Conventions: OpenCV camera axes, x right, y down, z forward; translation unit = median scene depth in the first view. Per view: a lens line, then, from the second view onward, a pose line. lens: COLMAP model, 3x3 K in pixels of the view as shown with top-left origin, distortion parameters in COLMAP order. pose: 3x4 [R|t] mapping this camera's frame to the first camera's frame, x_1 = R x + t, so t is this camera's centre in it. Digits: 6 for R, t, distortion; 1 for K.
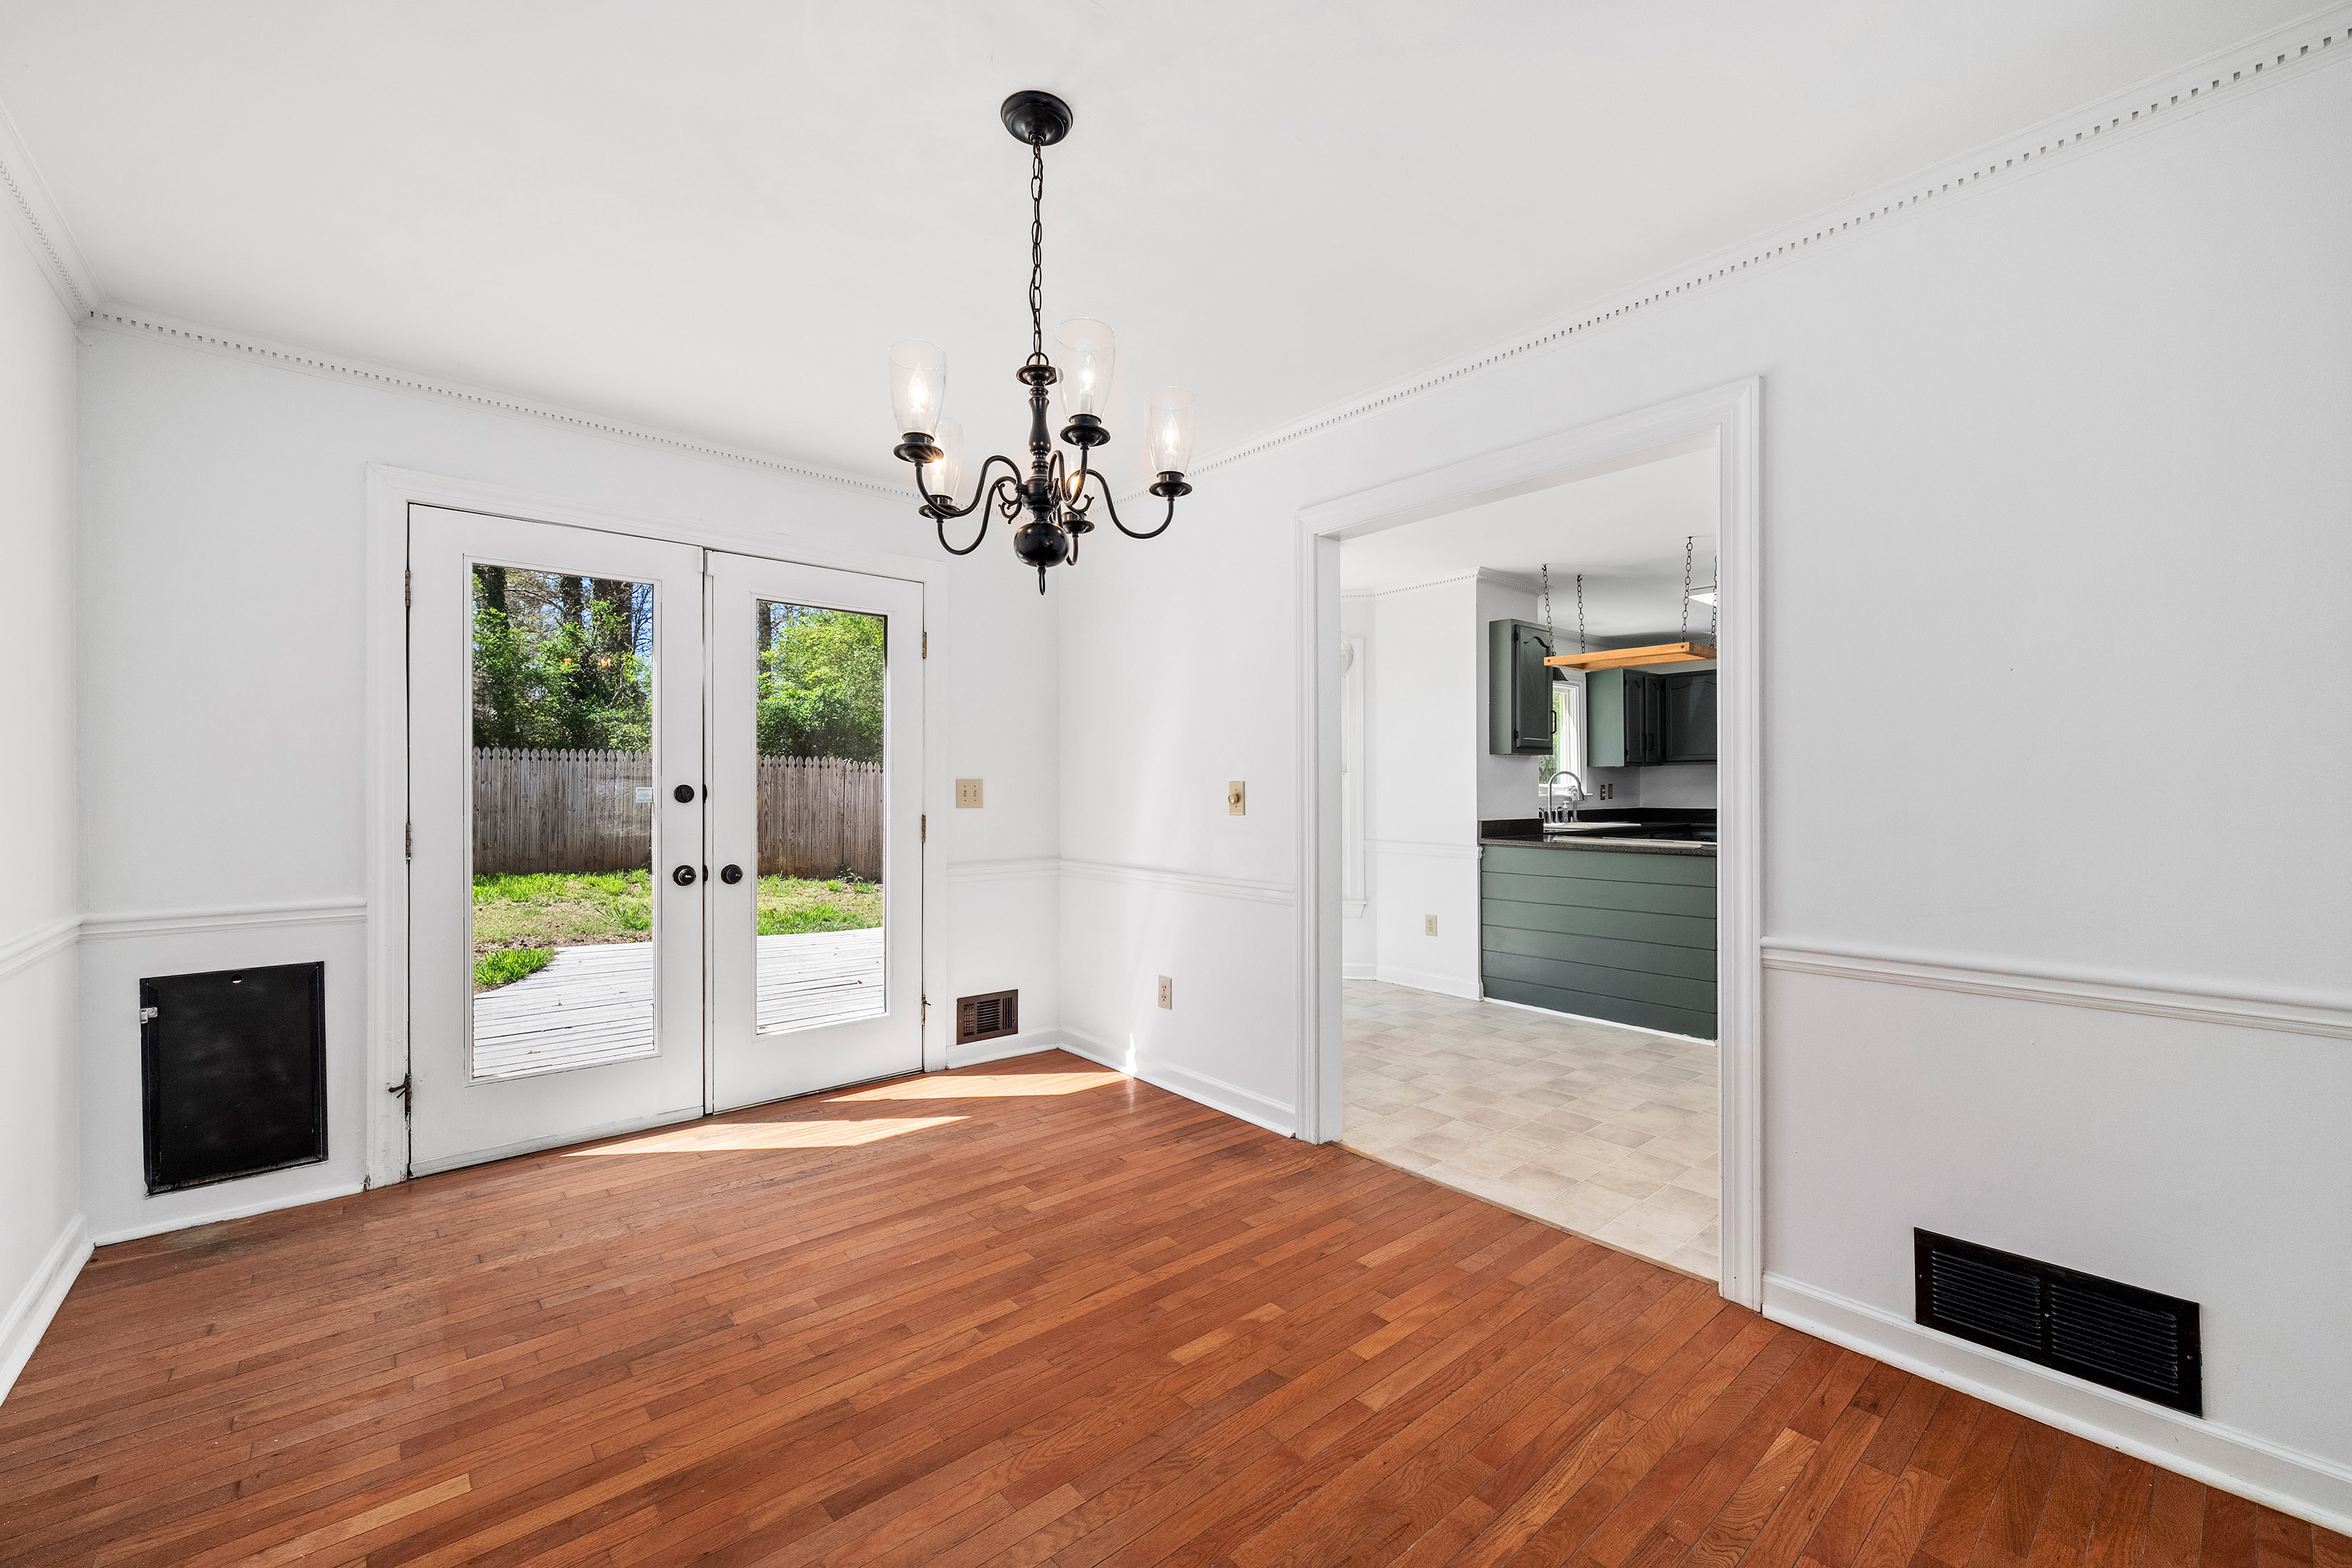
lens RADIAL K [[937.3, 0, 1177.2], [0, 937.3, 786.0], [0, 0, 1]] dist [-0.001824, -0.000296]
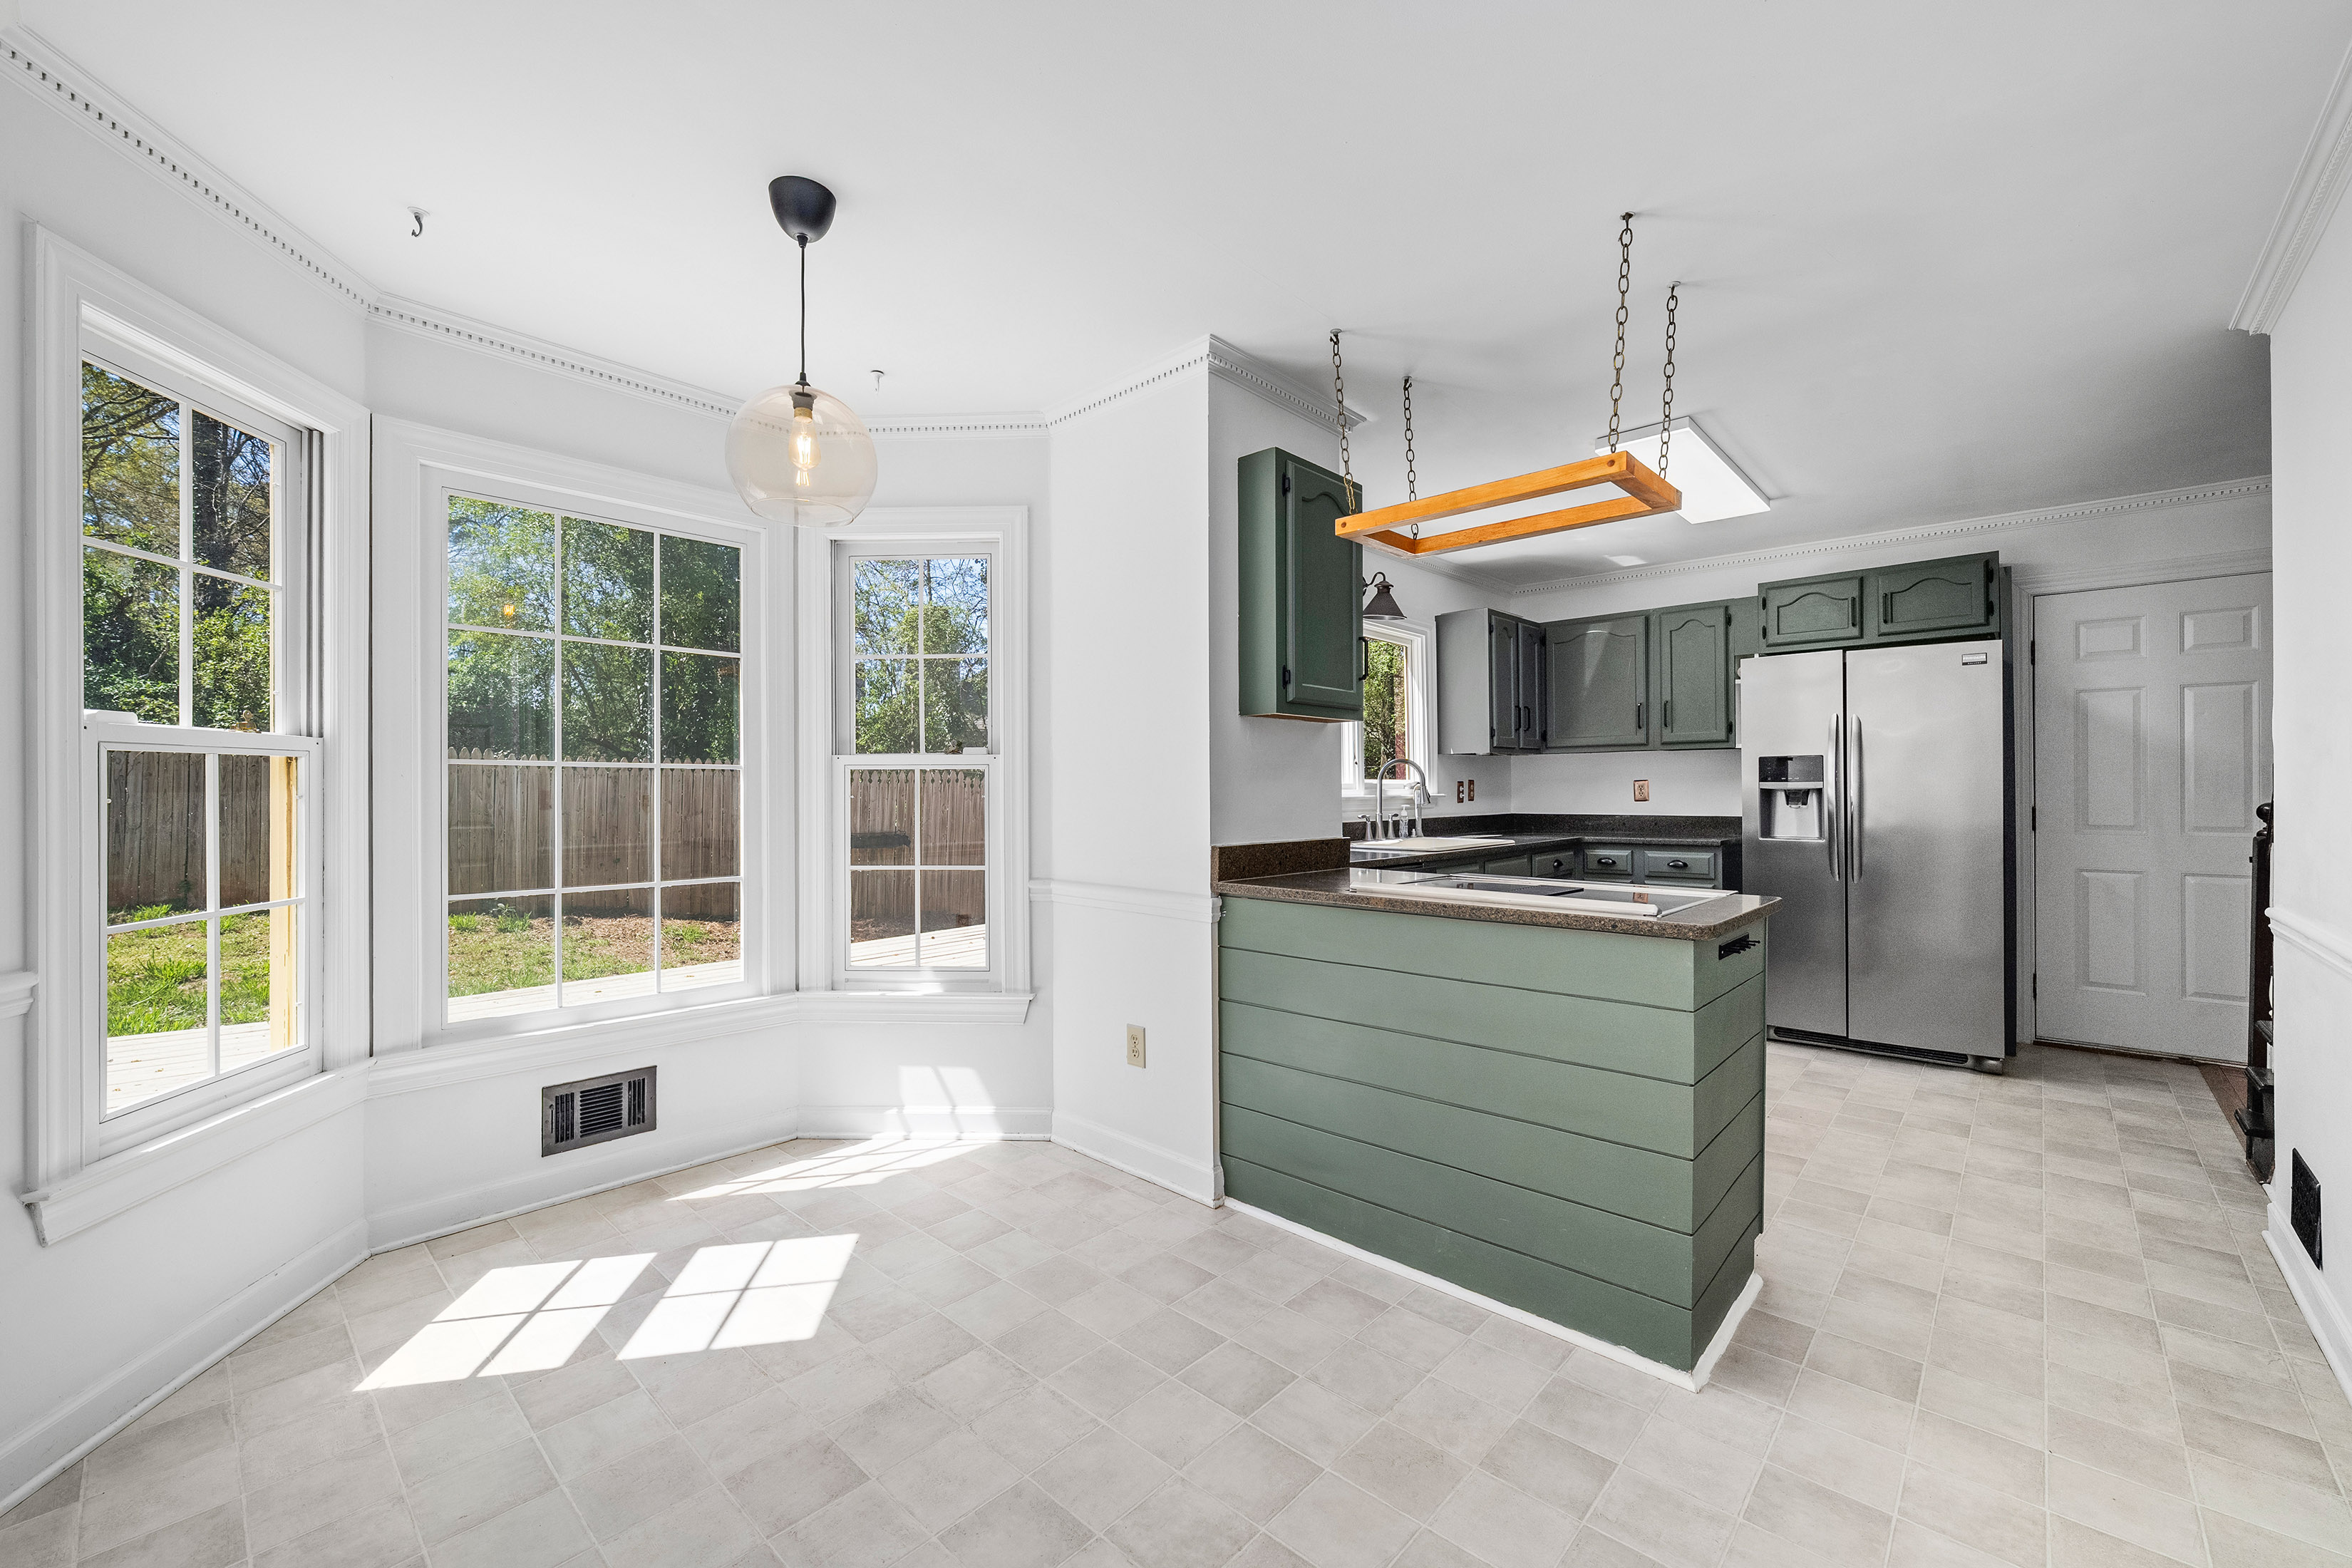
lens RADIAL K [[937.3, 0, 1177.2], [0, 937.3, 786.0], [0, 0, 1]] dist [-0.001824, -0.000296]
pose [[0.992538, -0.000809, 0.121930, 0.236216], [0.001215, 0.999994, -0.003256, 0.006213], [-0.121927, 0.003380, 0.992533, 0.492872]]
